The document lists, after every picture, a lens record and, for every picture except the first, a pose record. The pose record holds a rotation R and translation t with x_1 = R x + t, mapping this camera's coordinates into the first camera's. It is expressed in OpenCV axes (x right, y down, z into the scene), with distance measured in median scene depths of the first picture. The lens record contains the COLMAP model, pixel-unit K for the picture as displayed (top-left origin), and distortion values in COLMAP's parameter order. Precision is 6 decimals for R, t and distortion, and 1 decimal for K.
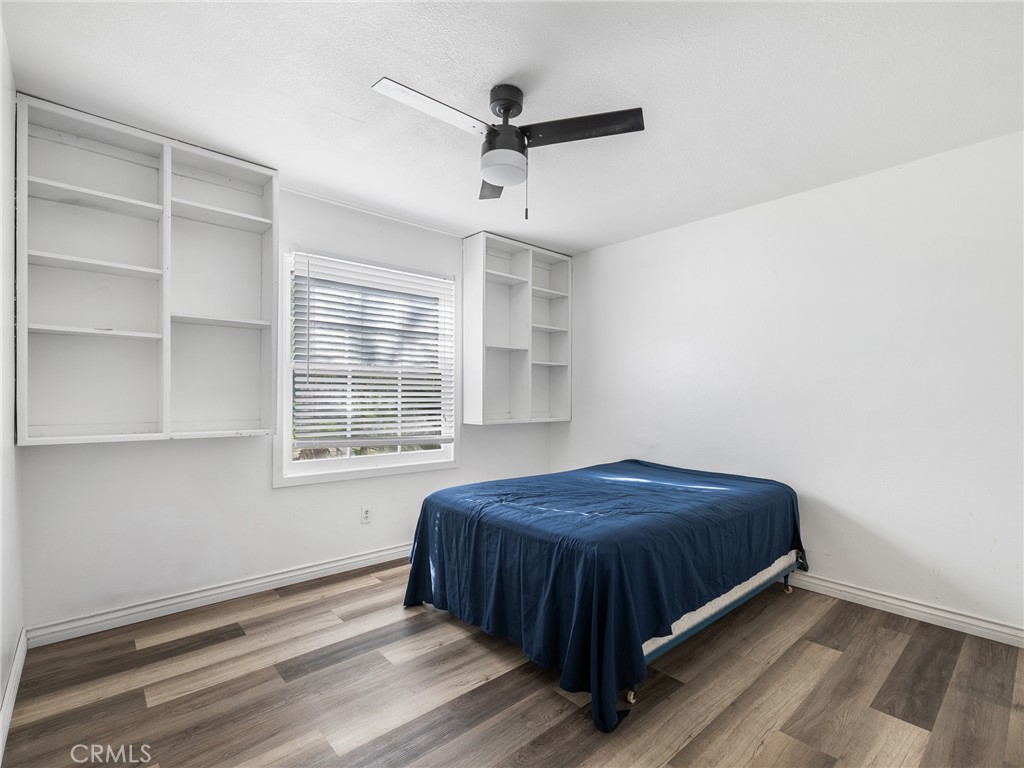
lens RADIAL K [[470.4, 0, 509.1], [0, 470.4, 390.6], [0, 0, 1]] dist [-0.000698, -0.000958]
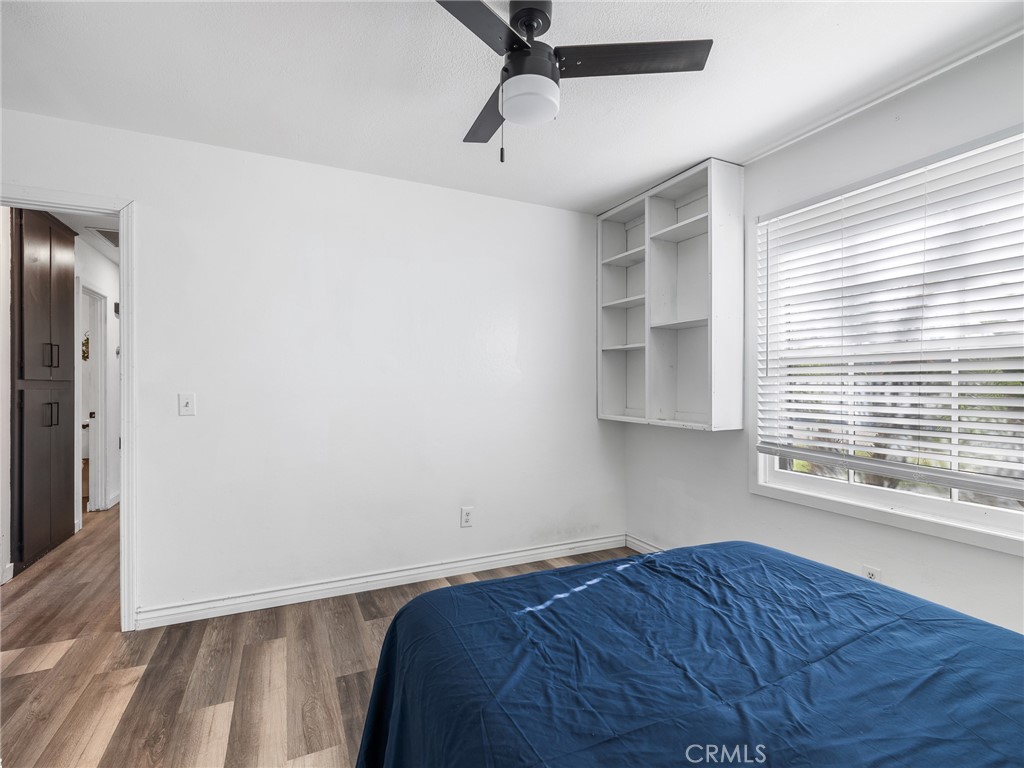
lens RADIAL K [[470.4, 0, 508.6], [0, 470.4, 385.4], [0, 0, 1]] dist [-0.000698, -0.000958]
pose [[-0.268169, -0.009866, -0.963321, 0.433180], [0.002332, 0.999938, -0.010890, 0.007218], [0.963369, -0.005166, -0.268129, 0.685724]]
